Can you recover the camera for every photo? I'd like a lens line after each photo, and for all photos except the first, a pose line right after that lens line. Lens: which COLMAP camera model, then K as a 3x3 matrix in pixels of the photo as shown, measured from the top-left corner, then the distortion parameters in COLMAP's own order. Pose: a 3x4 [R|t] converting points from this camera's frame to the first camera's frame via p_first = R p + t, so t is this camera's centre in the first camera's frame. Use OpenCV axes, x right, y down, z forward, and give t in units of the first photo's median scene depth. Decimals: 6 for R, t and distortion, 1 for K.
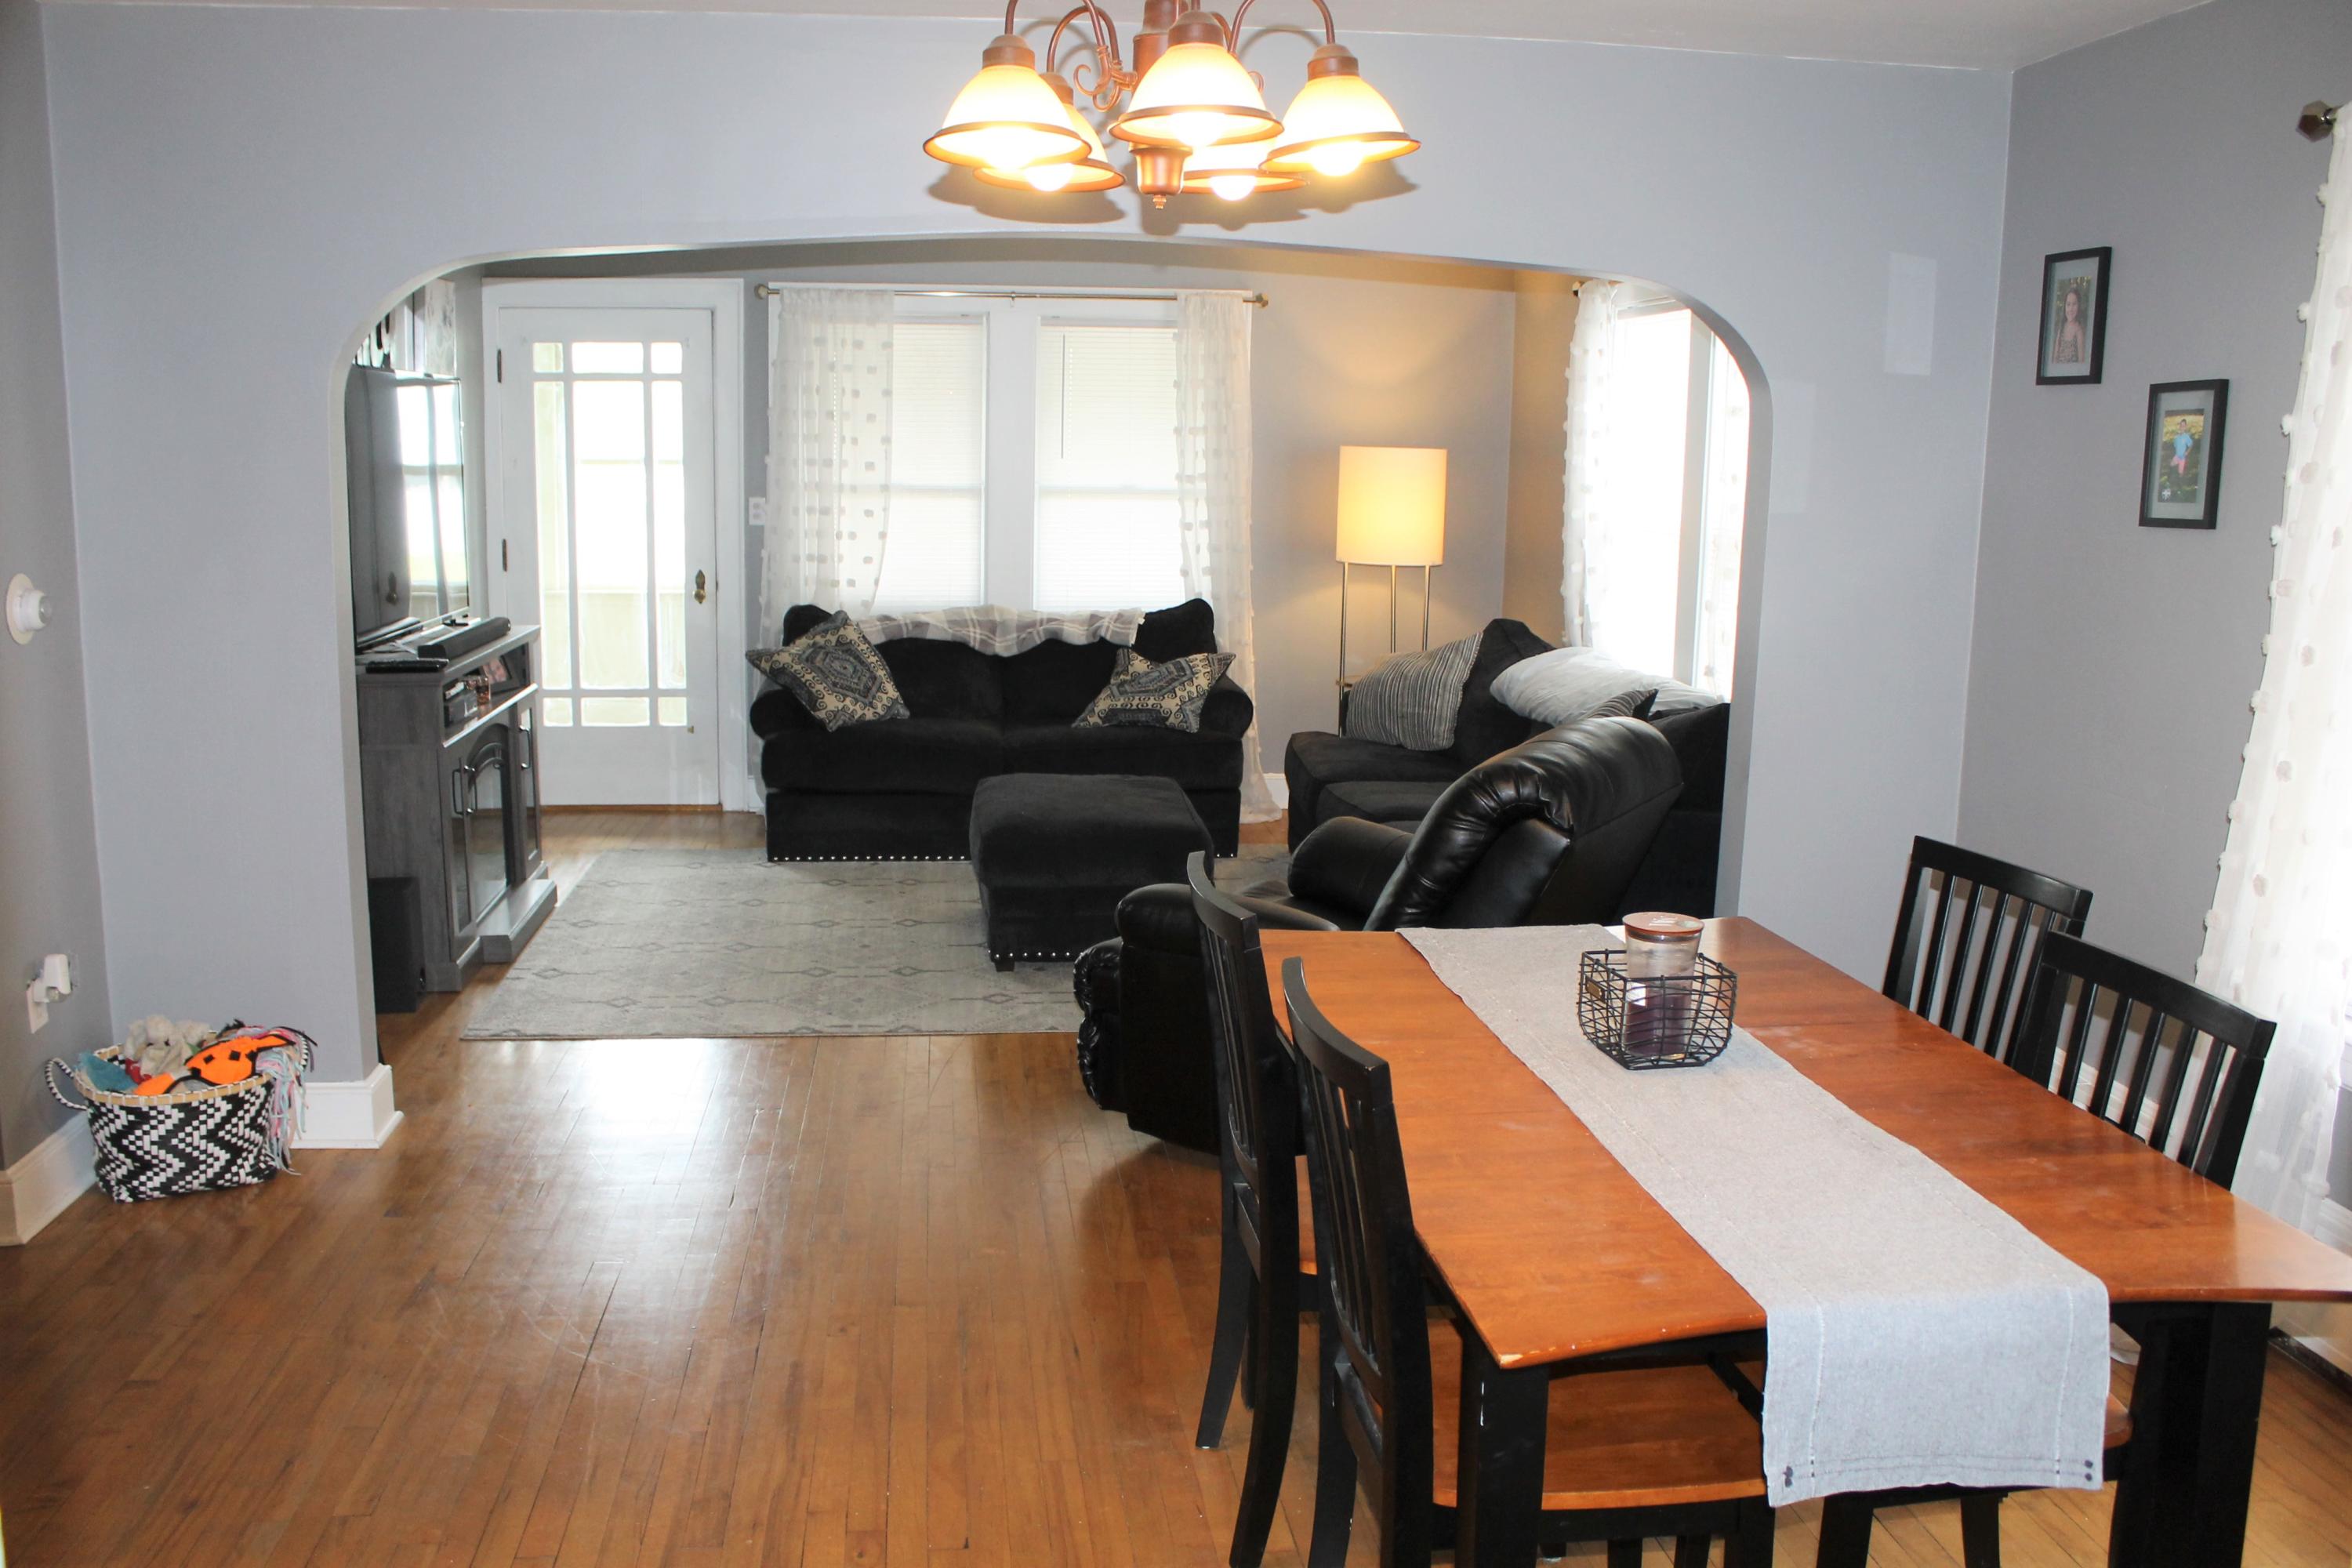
lens RADIAL K [[1999.1, 0, 1168.5], [0, 1999.1, 820.2], [0, 0, 1]] dist [-0.169323, 0.152602]
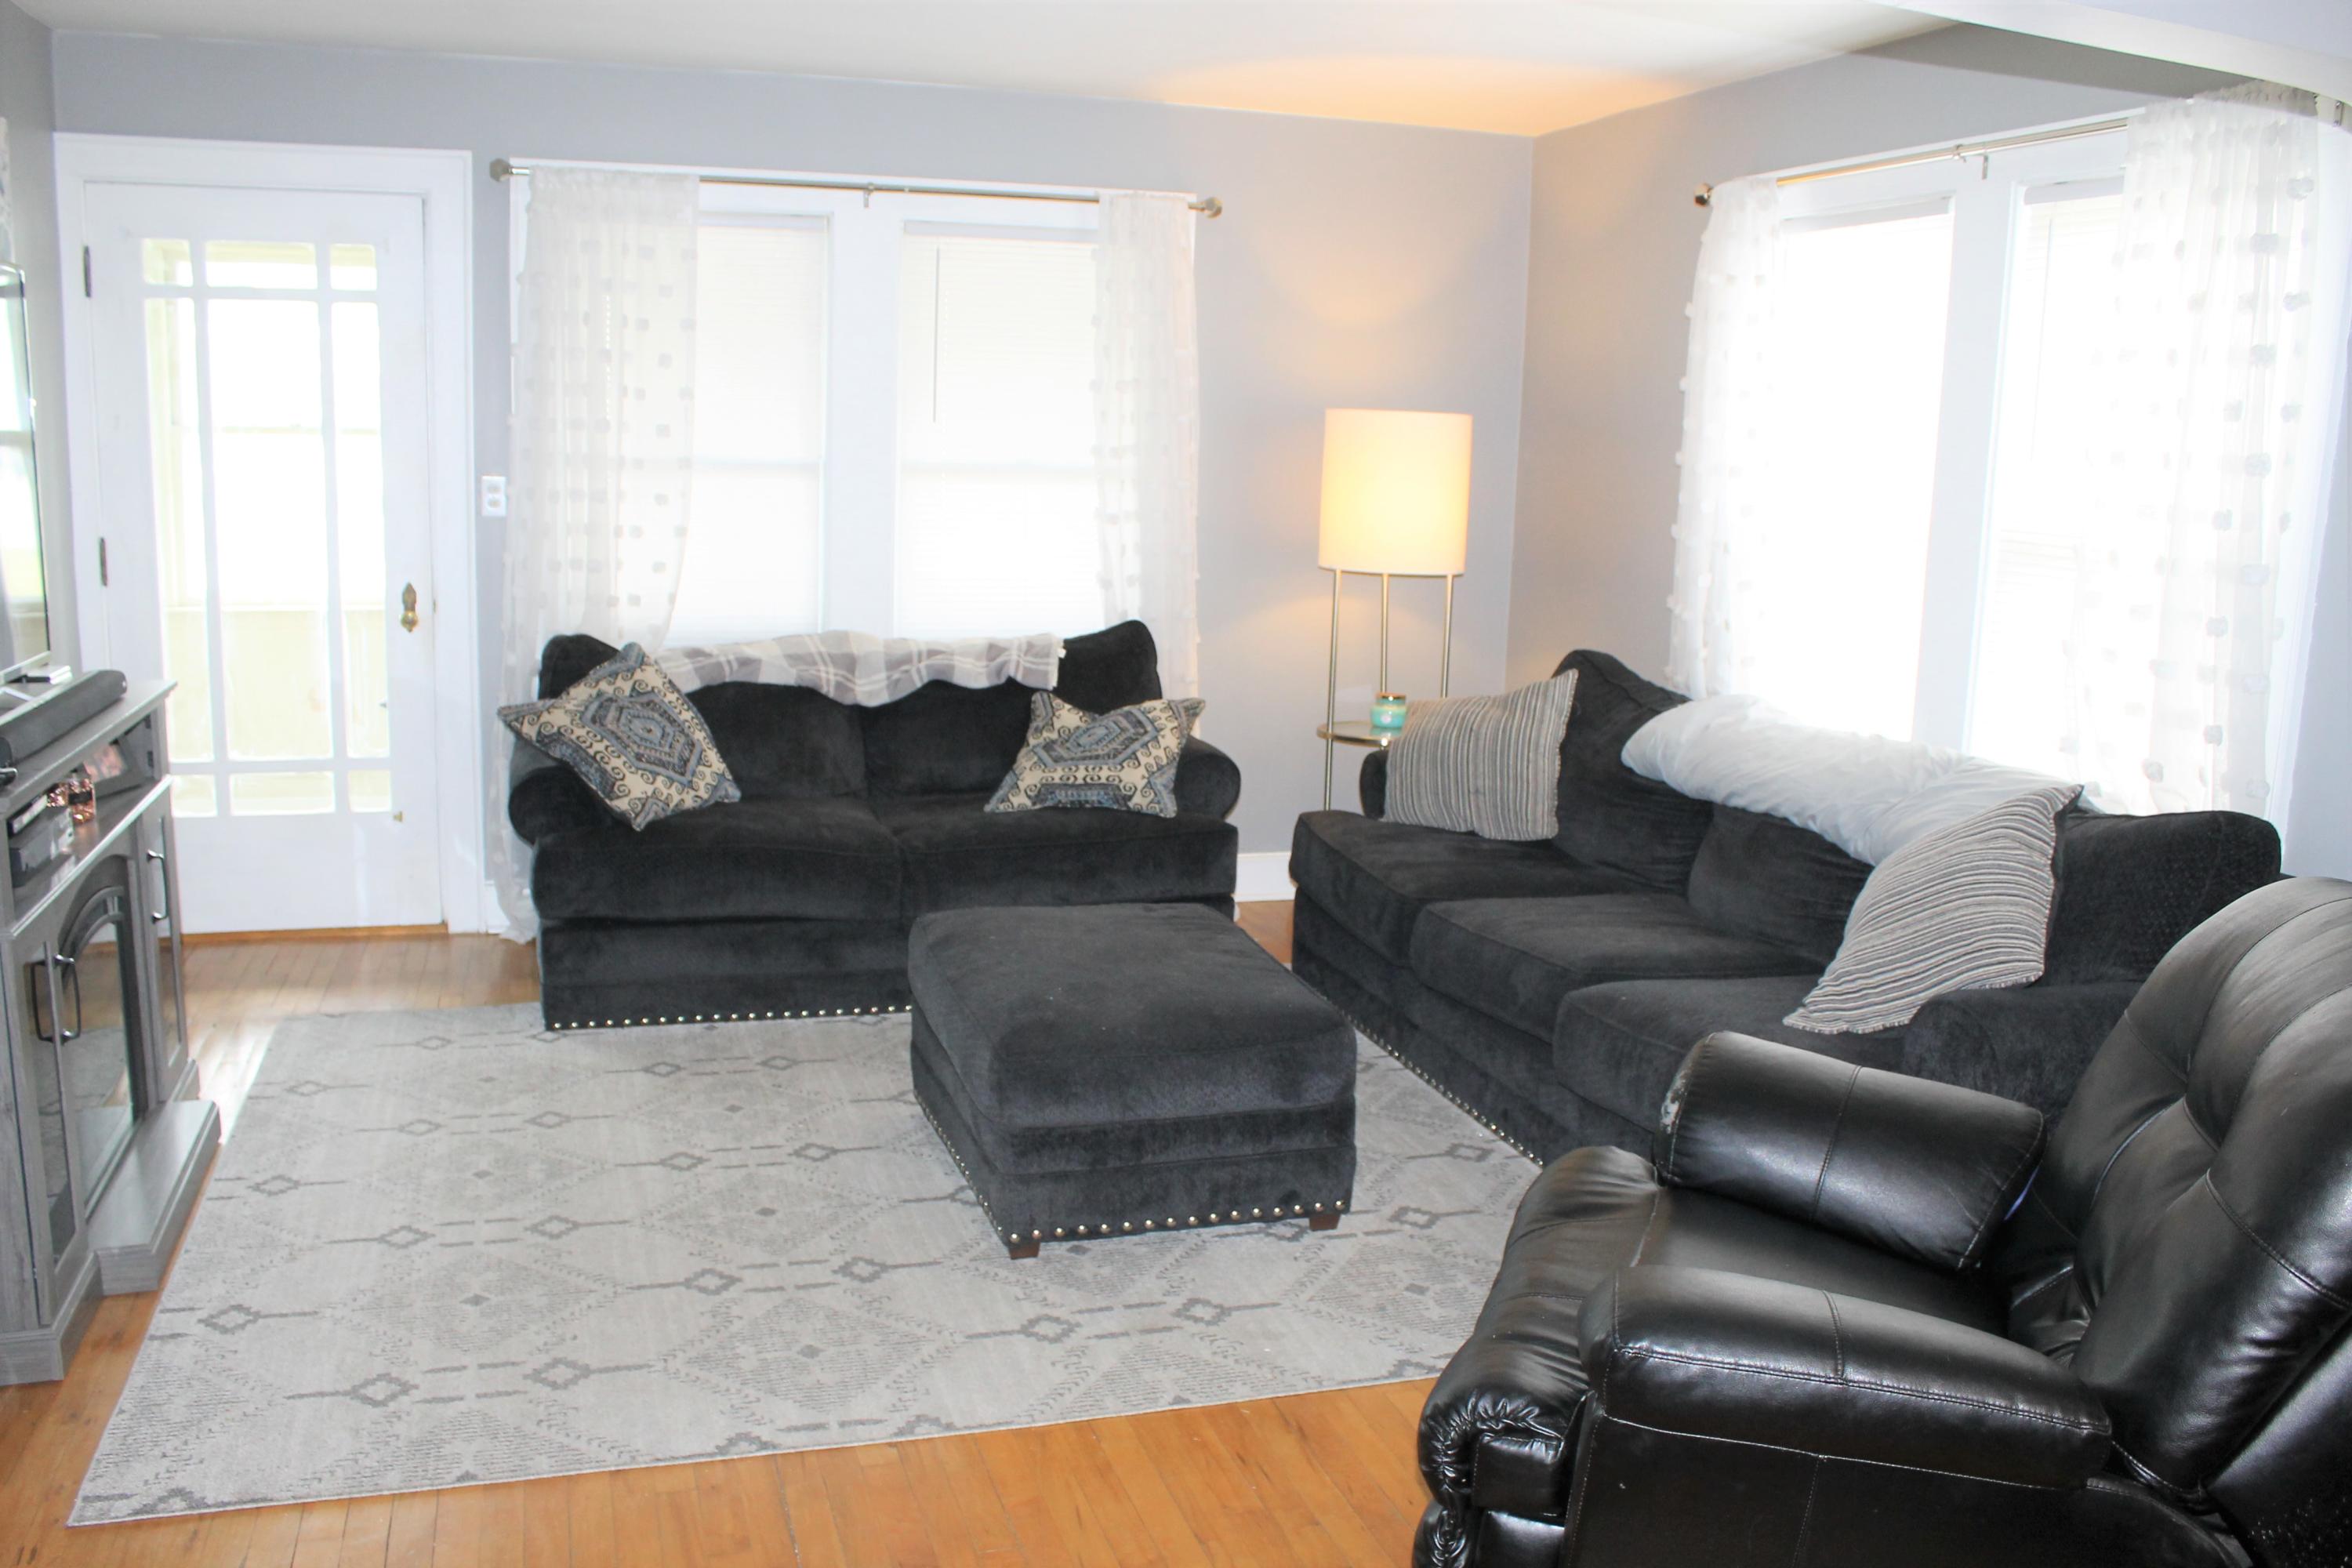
lens RADIAL K [[1999.1, 0, 1168.5], [0, 1999.1, 820.2], [0, 0, 1]] dist [-0.169323, 0.152602]
pose [[0.982292, -0.023672, 0.185853, -0.111218], [0.022898, 0.999718, 0.006311, -0.044996], [-0.185950, -0.001943, 0.982557, 0.303902]]
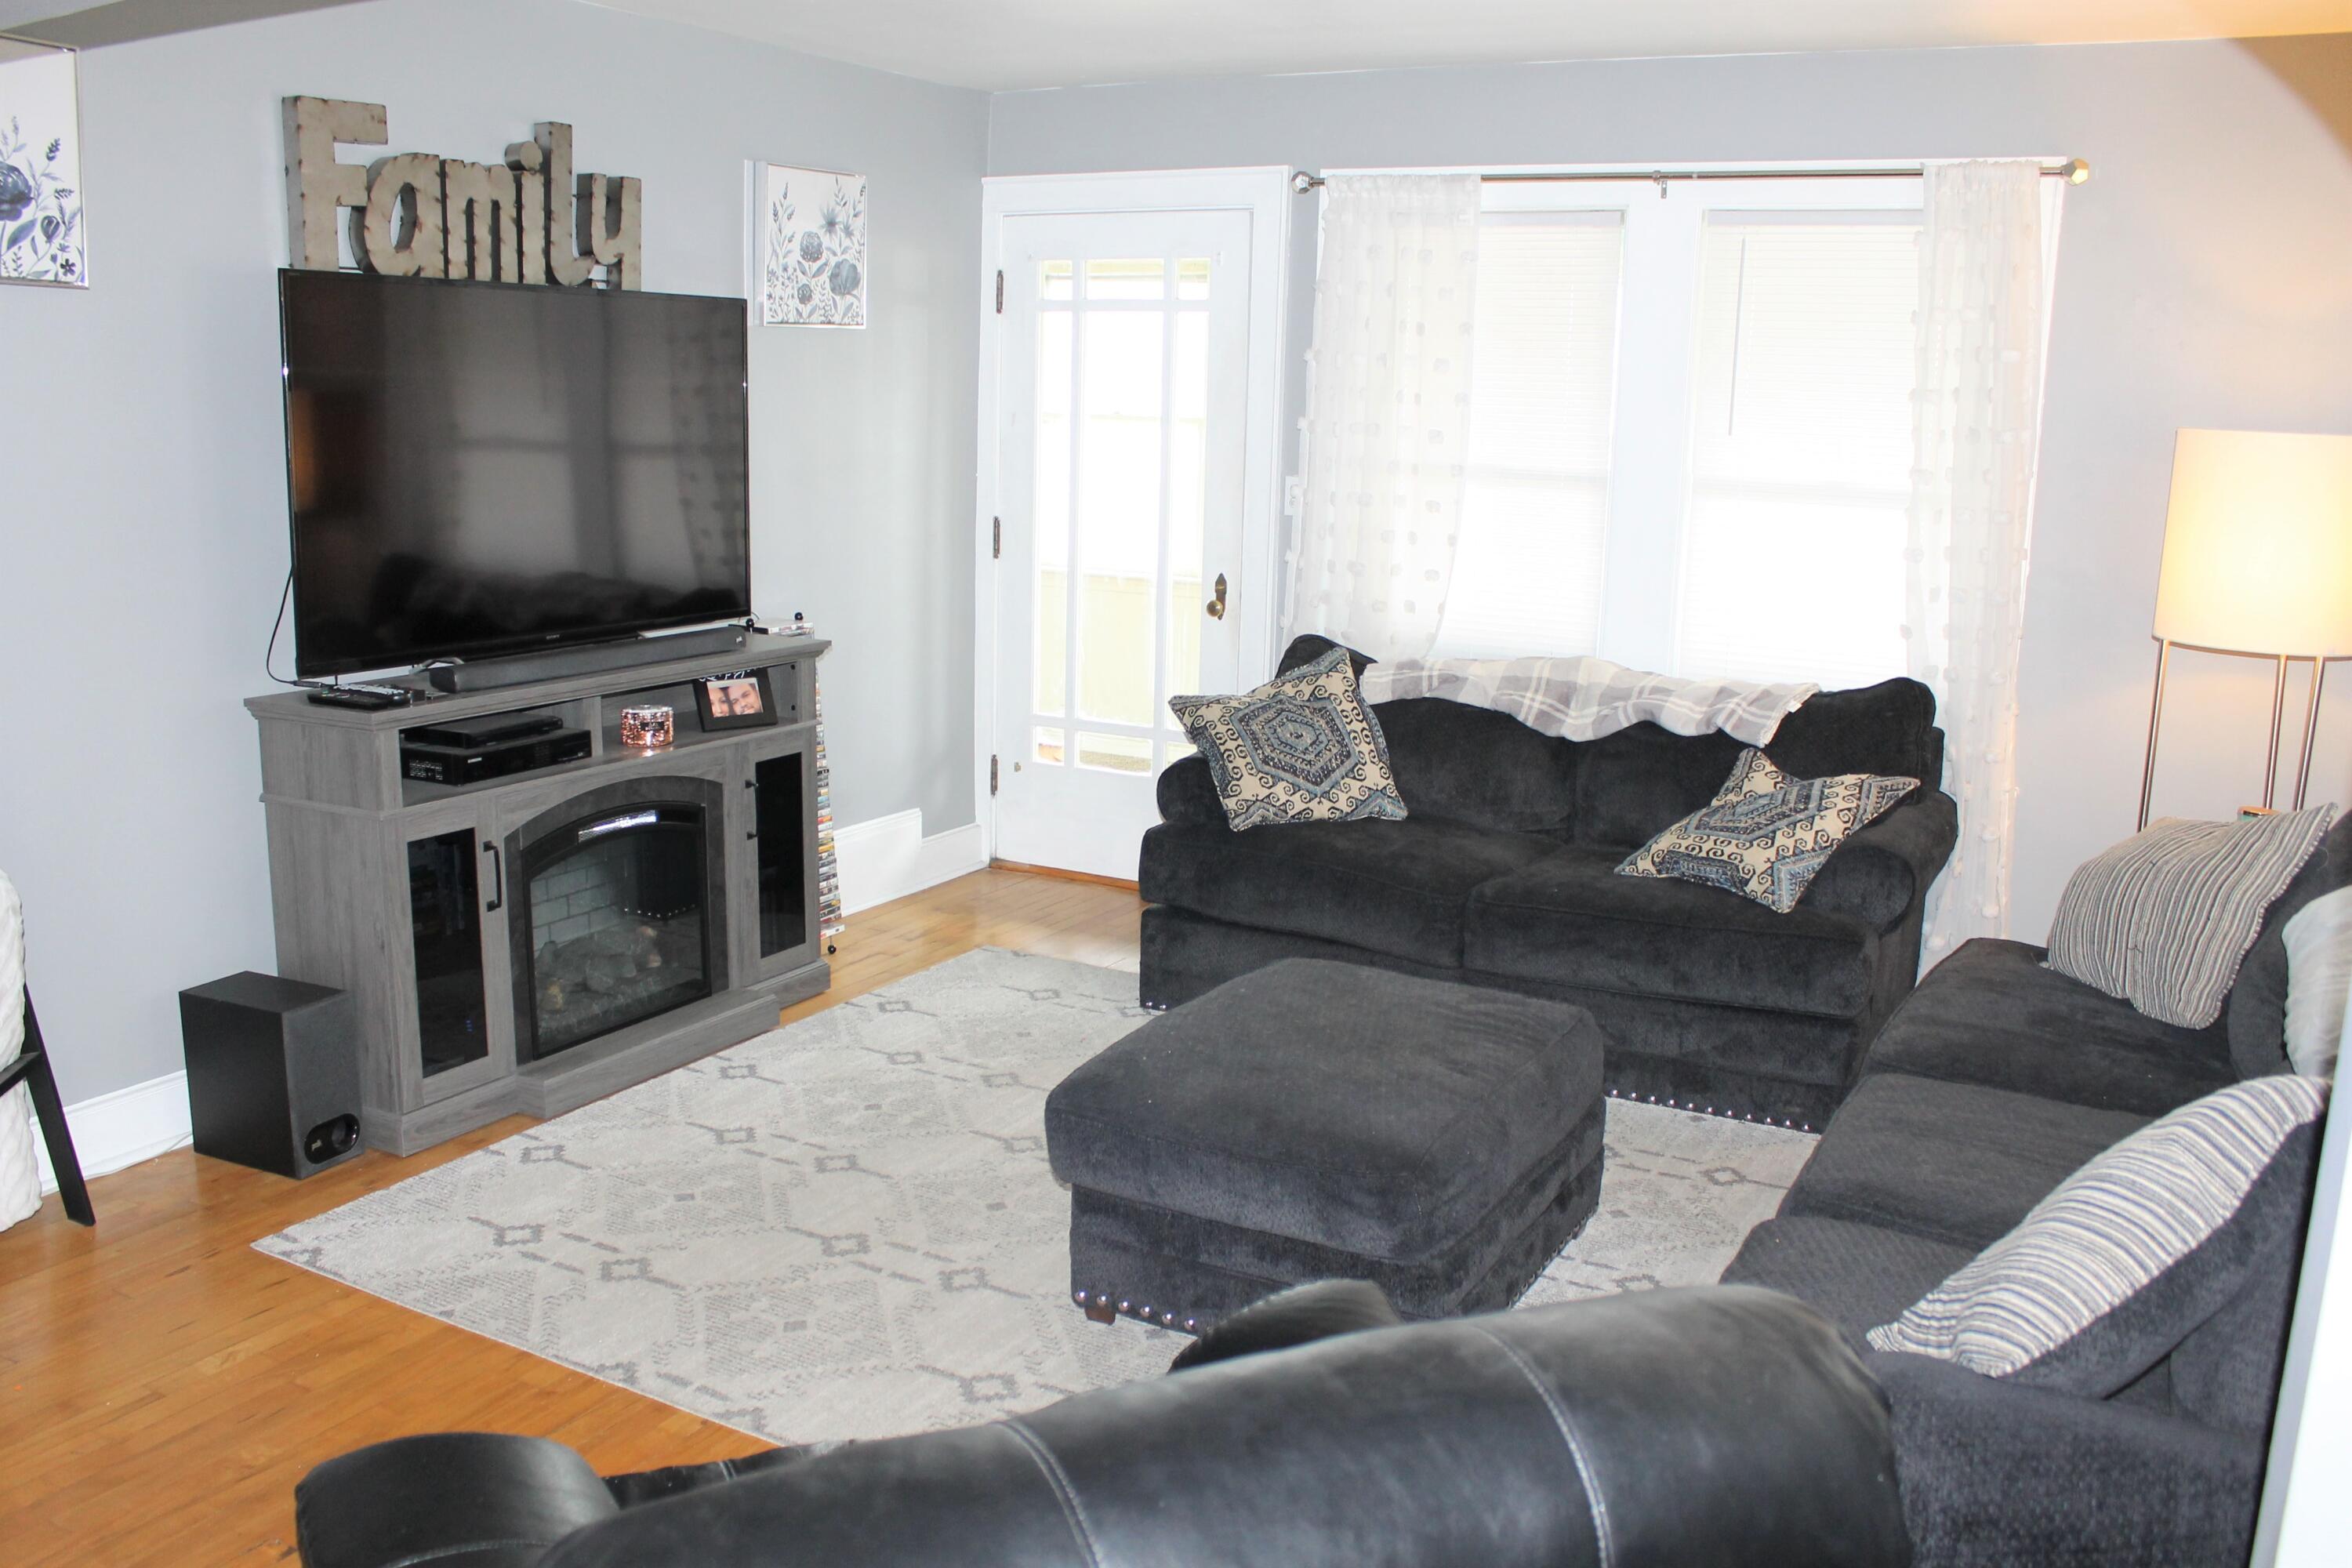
lens RADIAL K [[1999.1, 0, 1168.5], [0, 1999.1, 820.2], [0, 0, 1]] dist [-0.169323, 0.152602]
pose [[0.813321, 0.127270, -0.567724, 0.179053], [-0.121116, 0.991441, 0.048747, -0.073071], [0.569069, 0.029113, 0.821774, 0.408317]]
